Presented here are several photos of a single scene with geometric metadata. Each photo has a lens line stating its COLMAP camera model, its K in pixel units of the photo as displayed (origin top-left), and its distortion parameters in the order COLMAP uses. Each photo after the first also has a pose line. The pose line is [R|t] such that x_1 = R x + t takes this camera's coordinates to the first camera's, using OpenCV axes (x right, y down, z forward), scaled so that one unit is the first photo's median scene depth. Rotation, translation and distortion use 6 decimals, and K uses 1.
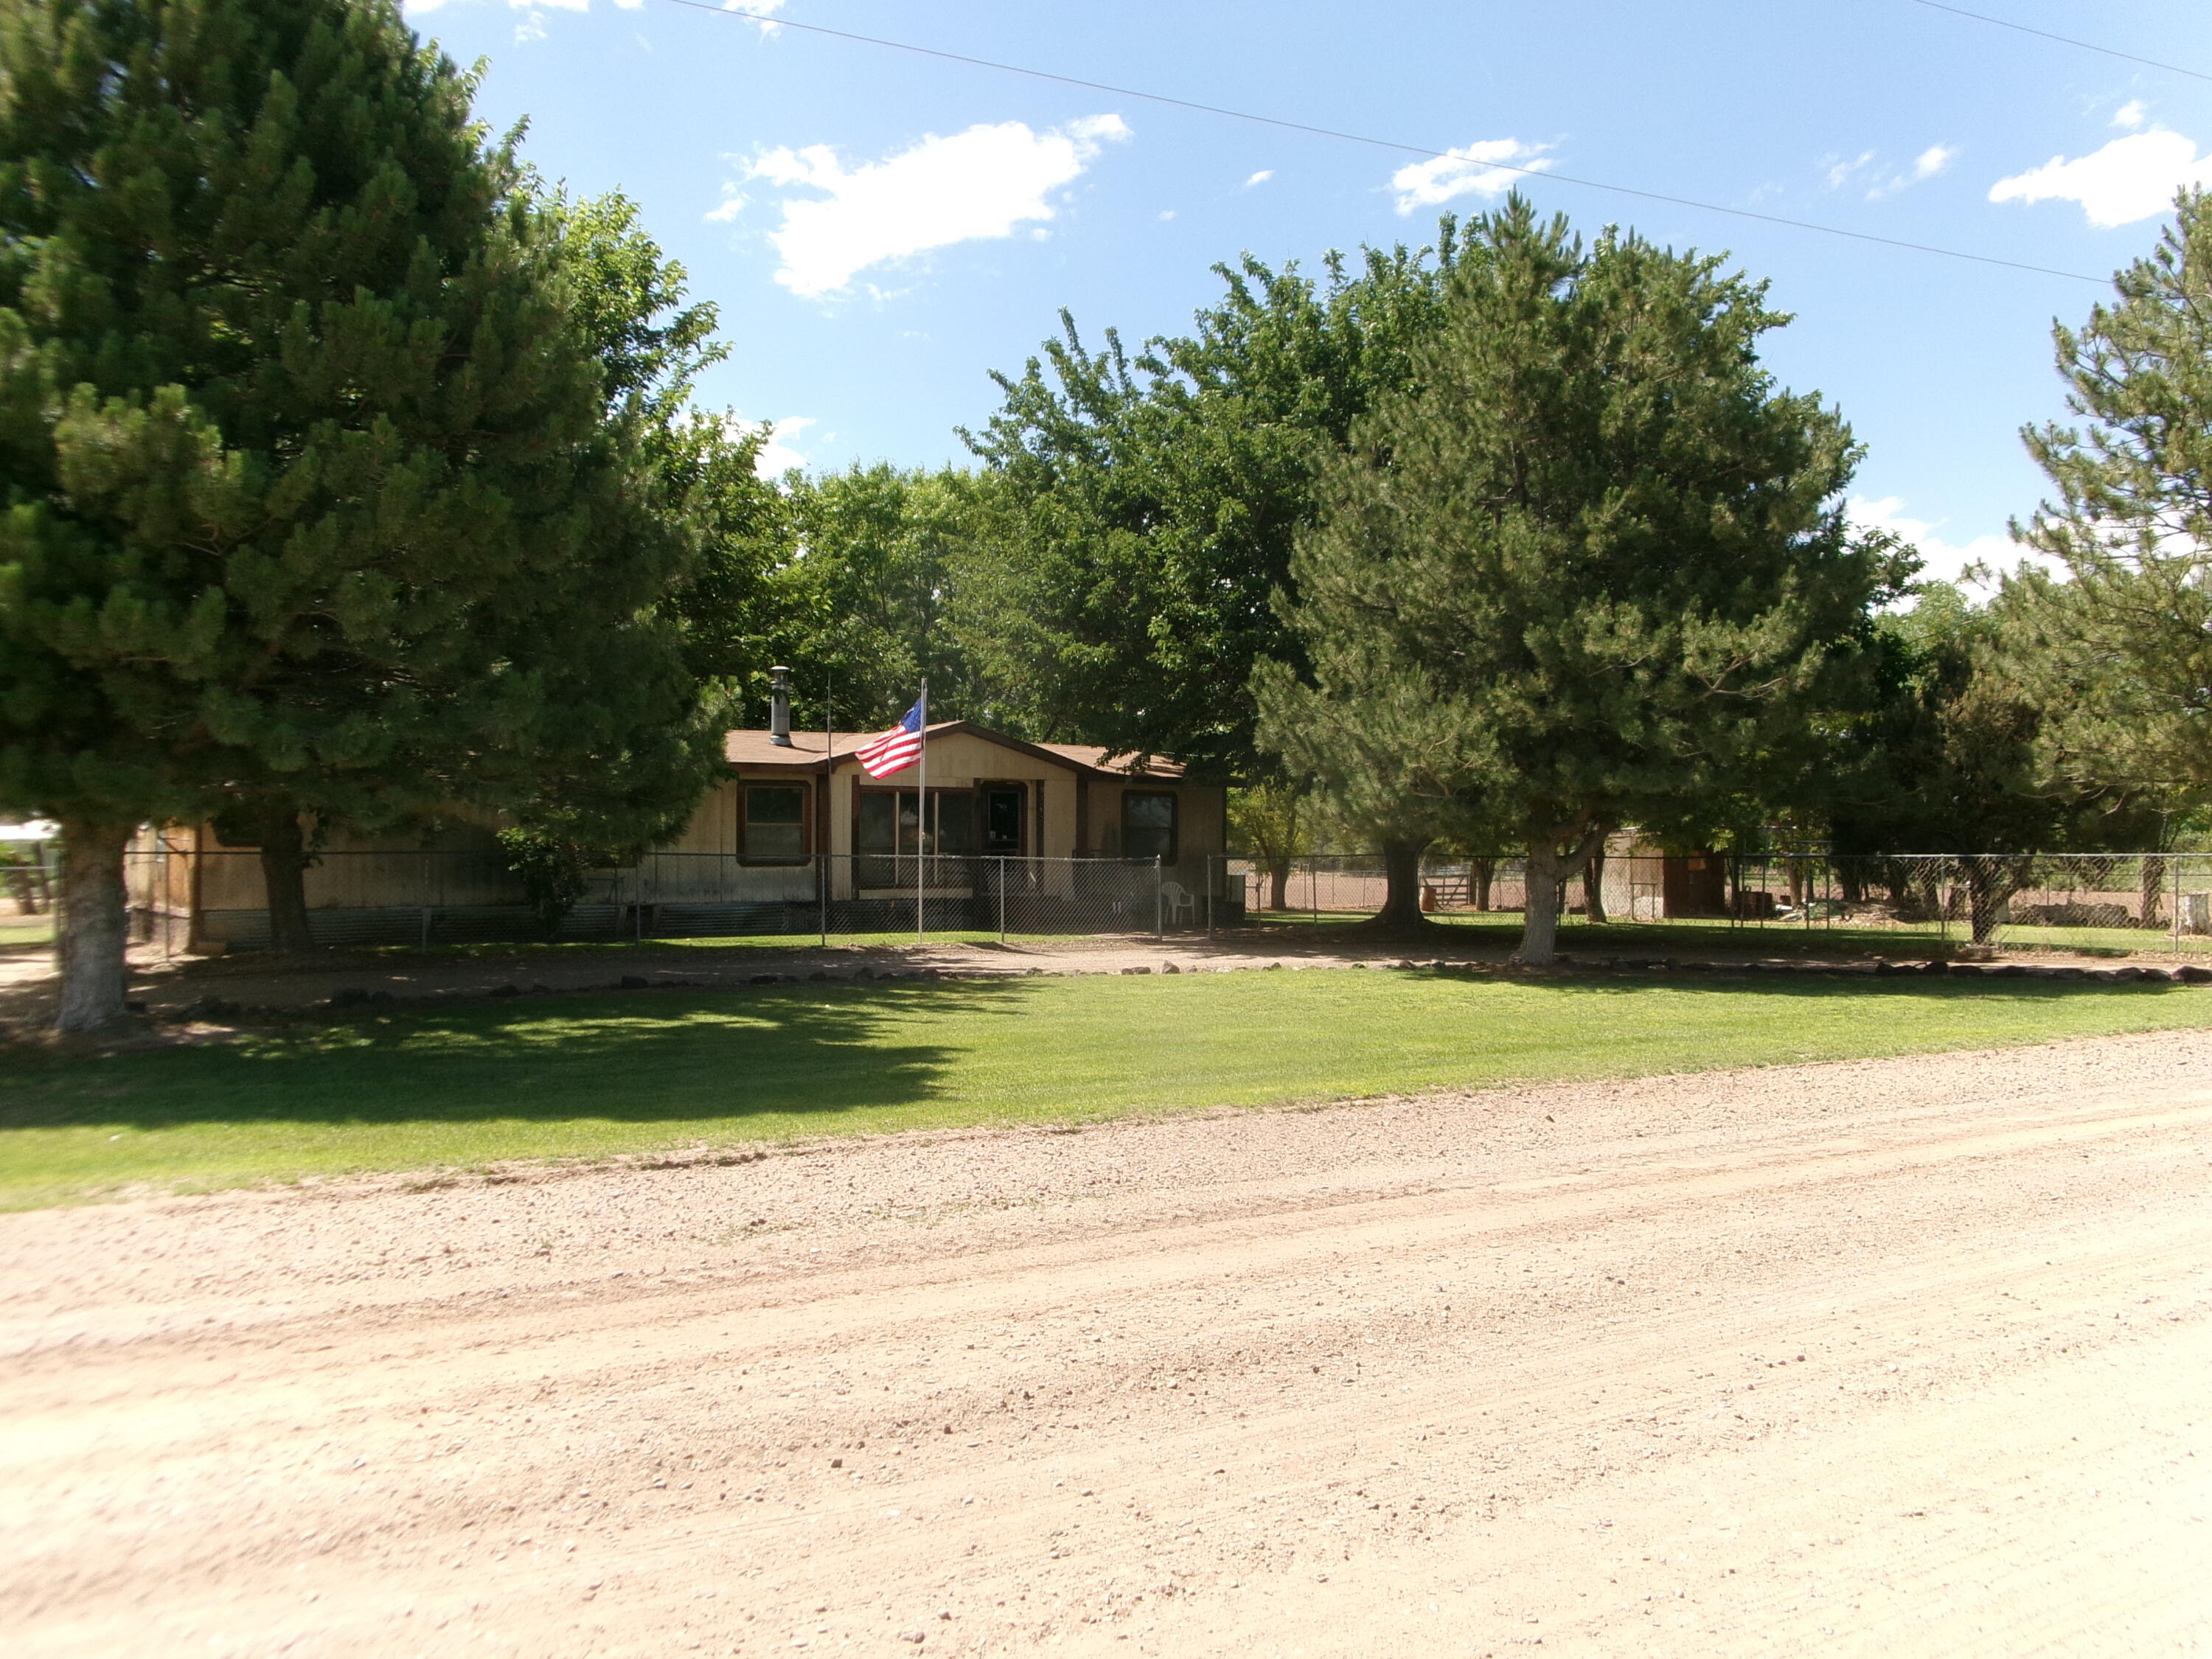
lens RADIAL K [[1865.5, 0, 1116.5], [0, 1865.5, 830.1], [0, 0, 1]] dist [0.012923, -0.015519]
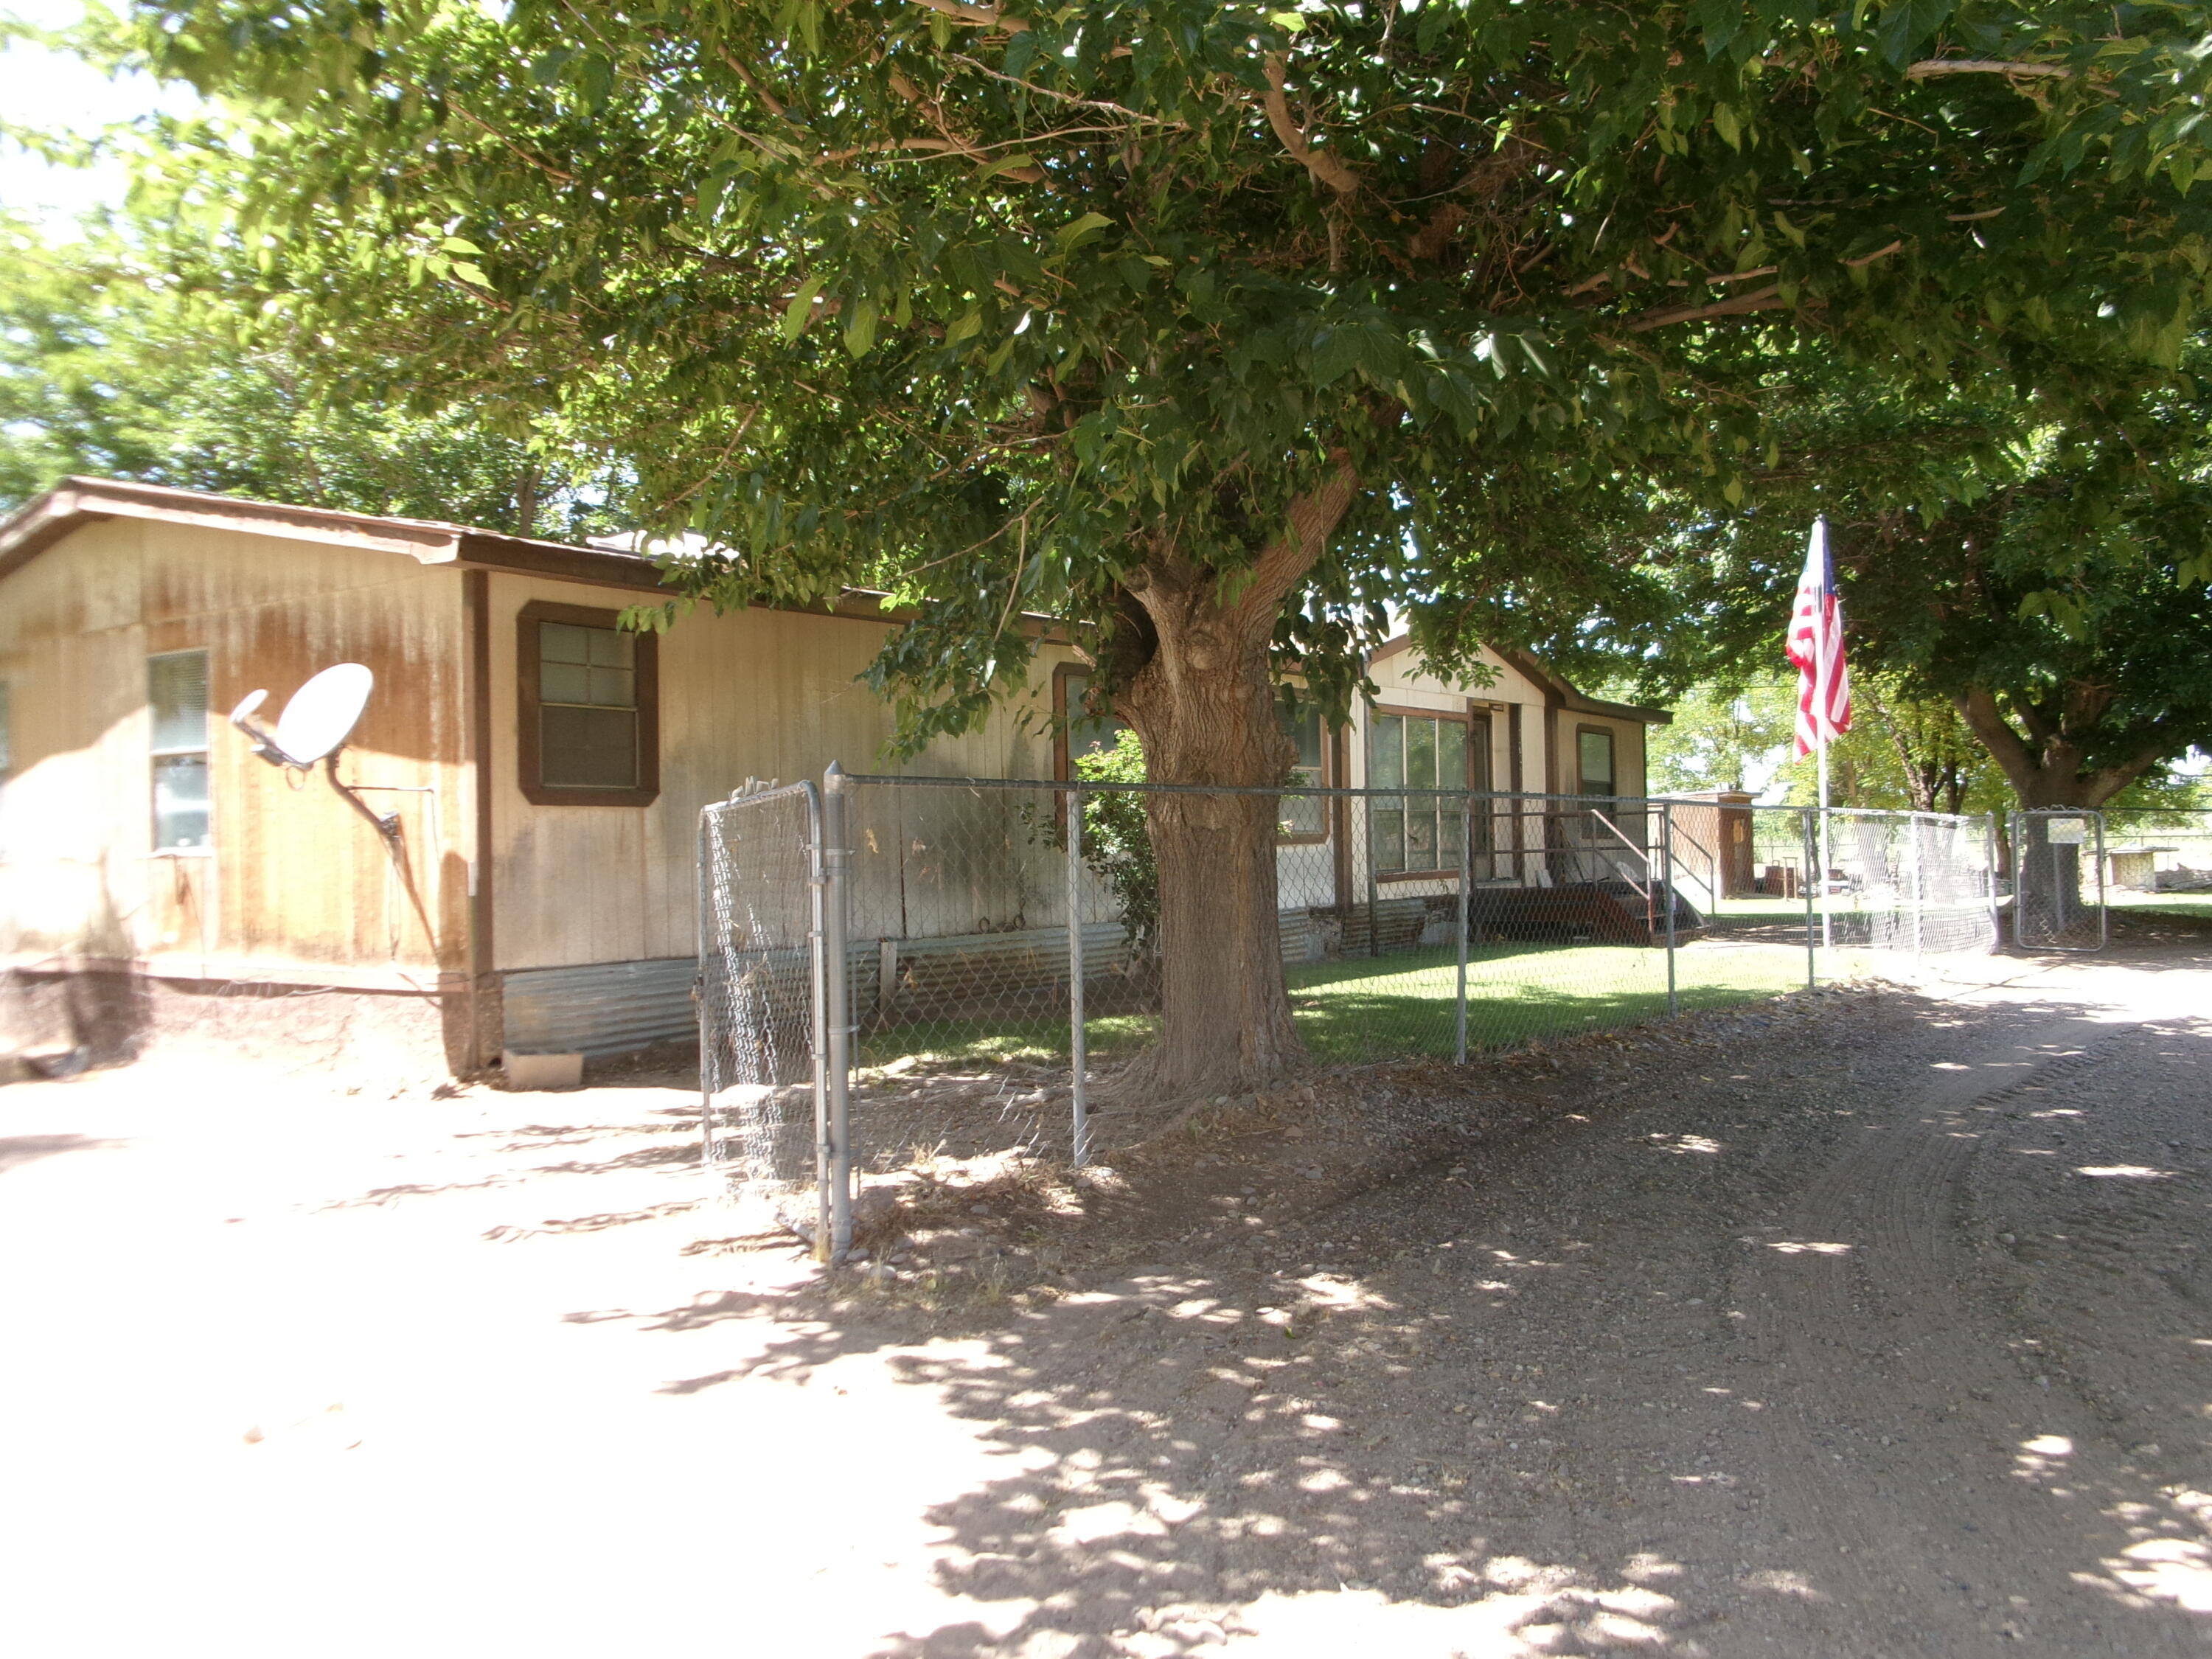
lens RADIAL K [[1865.5, 0, 1116.5], [0, 1865.5, 830.1], [0, 0, 1]] dist [0.012923, -0.015519]
pose [[0.934576, -0.017312, 0.355343, -0.584410], [0.016491, 0.999850, 0.005339, 0.015836], [-0.355382, 0.000870, 0.934721, 0.696720]]
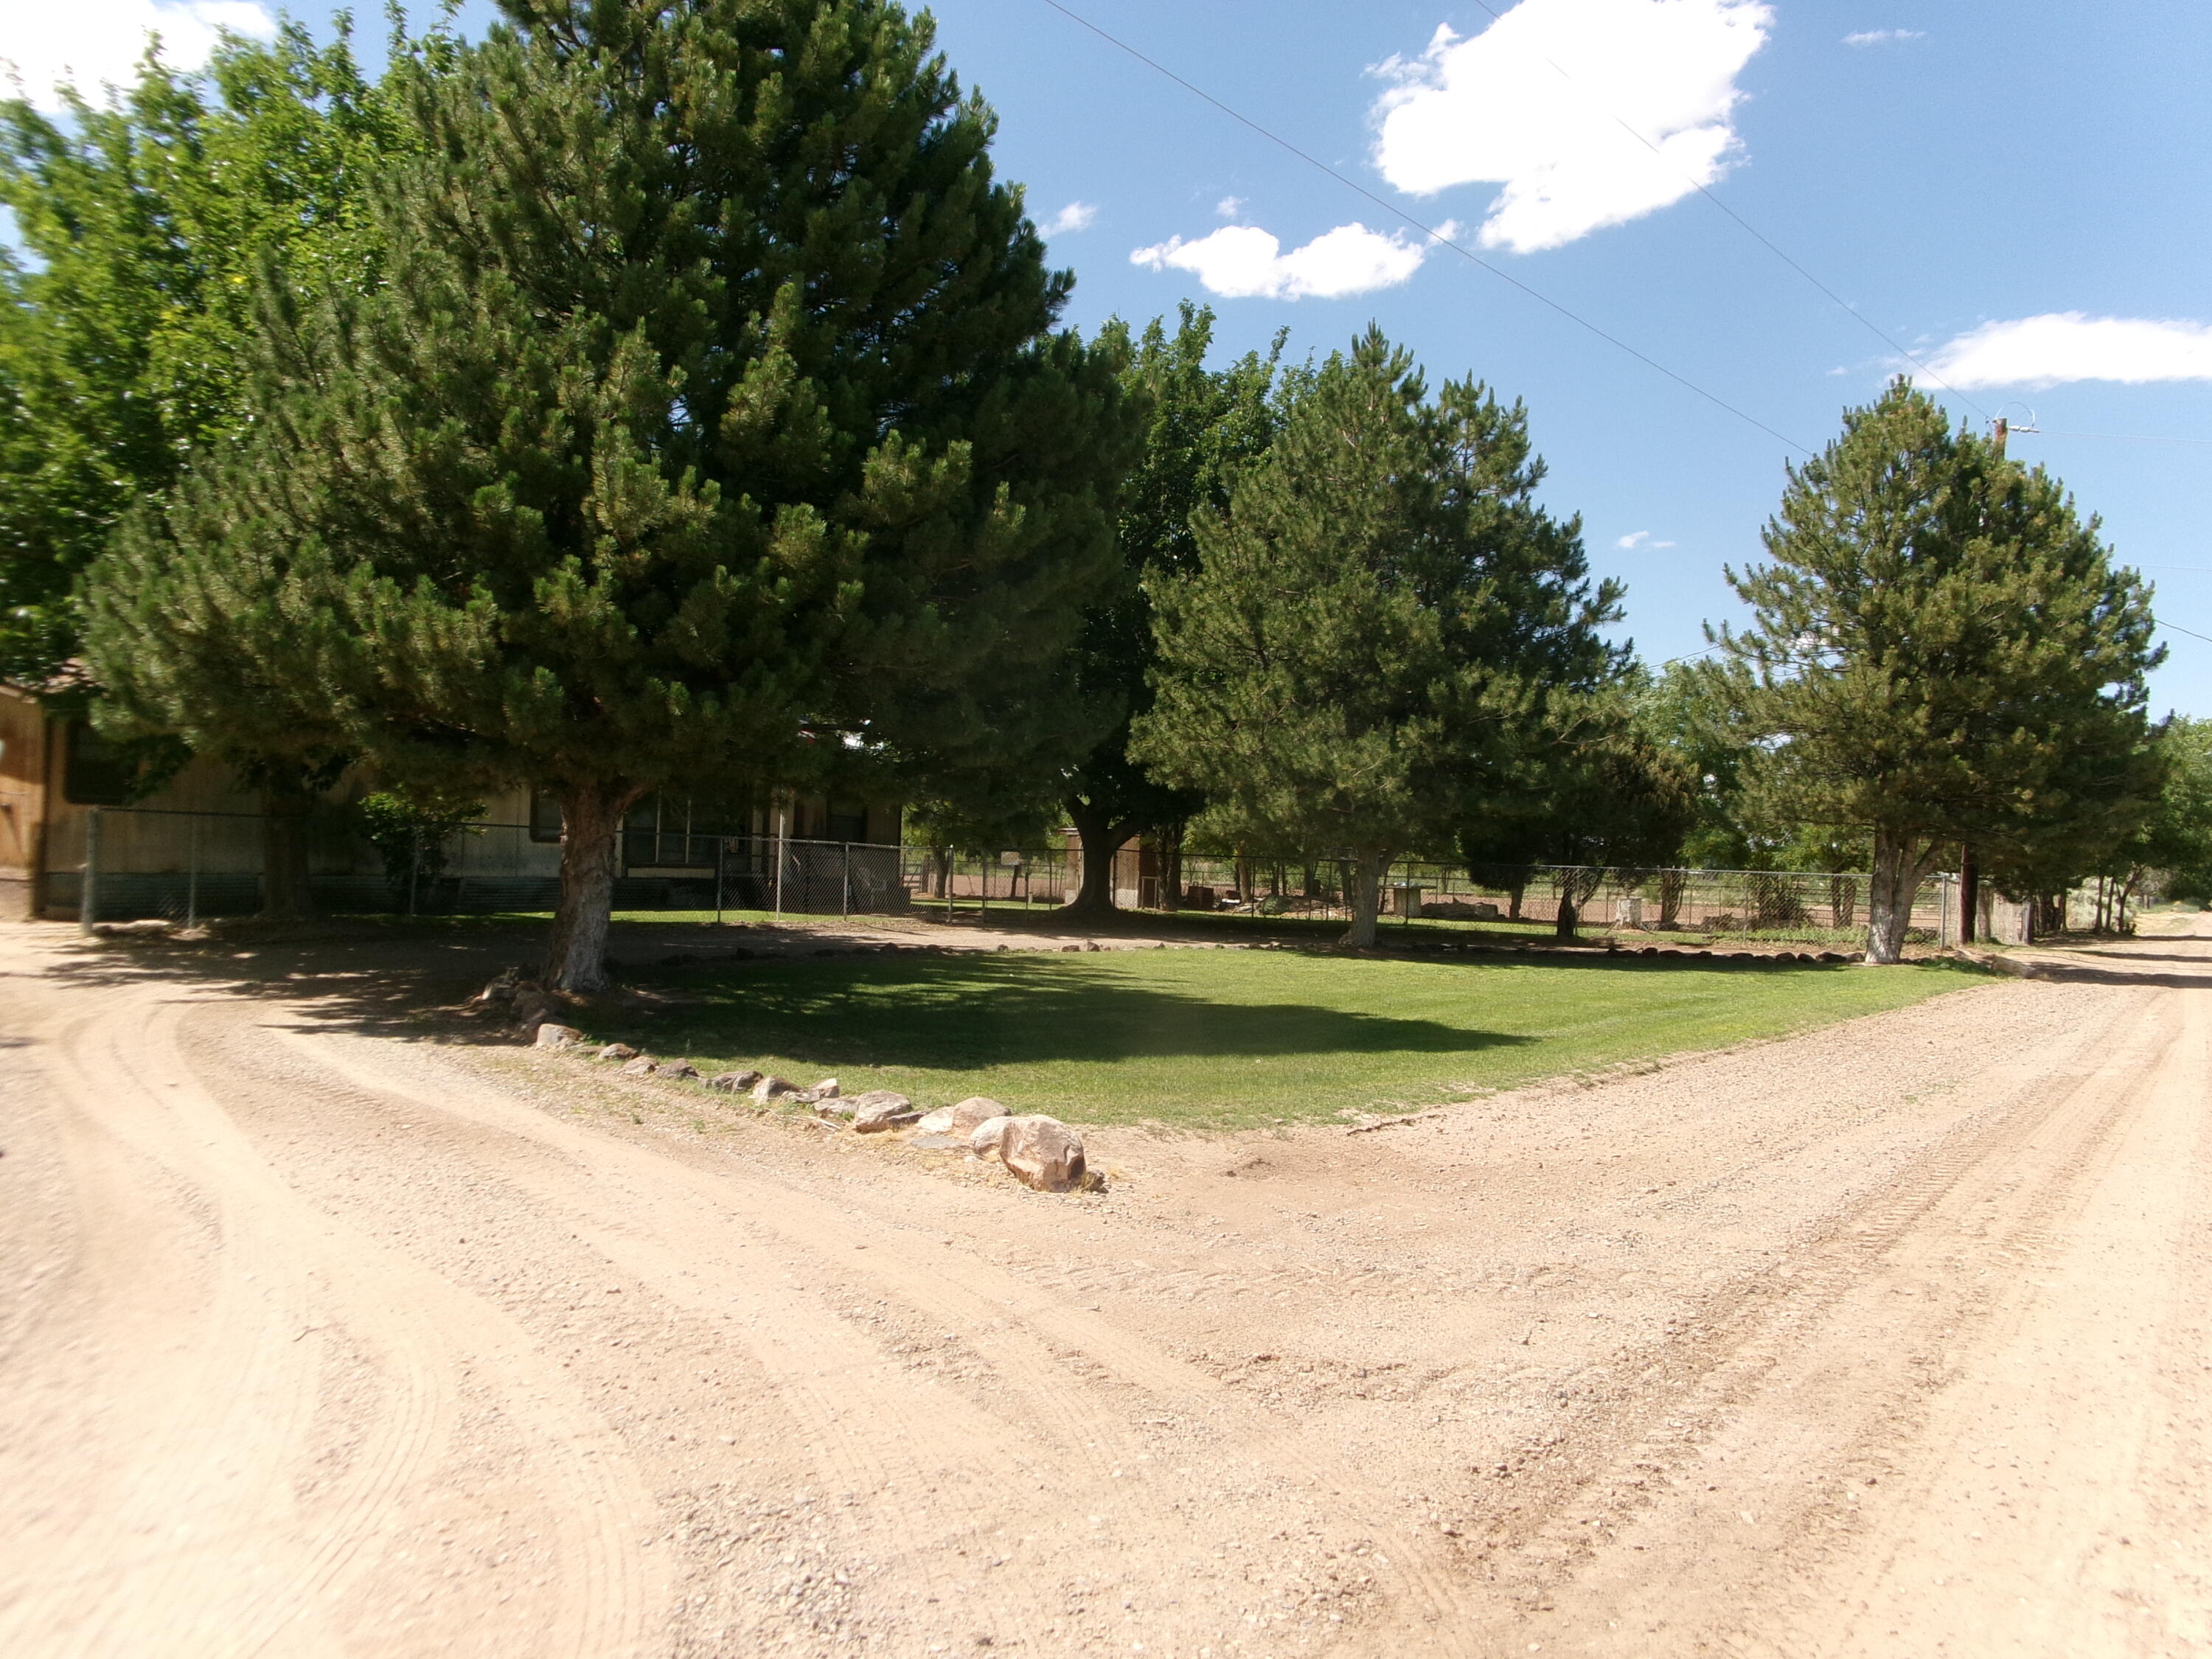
lens RADIAL K [[1865.5, 0, 1116.5], [0, 1865.5, 830.1], [0, 0, 1]] dist [0.012923, -0.015519]
pose [[0.900322, 0.036833, 0.433663, -0.480761], [-0.040539, 0.999178, -0.000703, 0.001774], [-0.433332, -0.016947, 0.901075, -0.051740]]
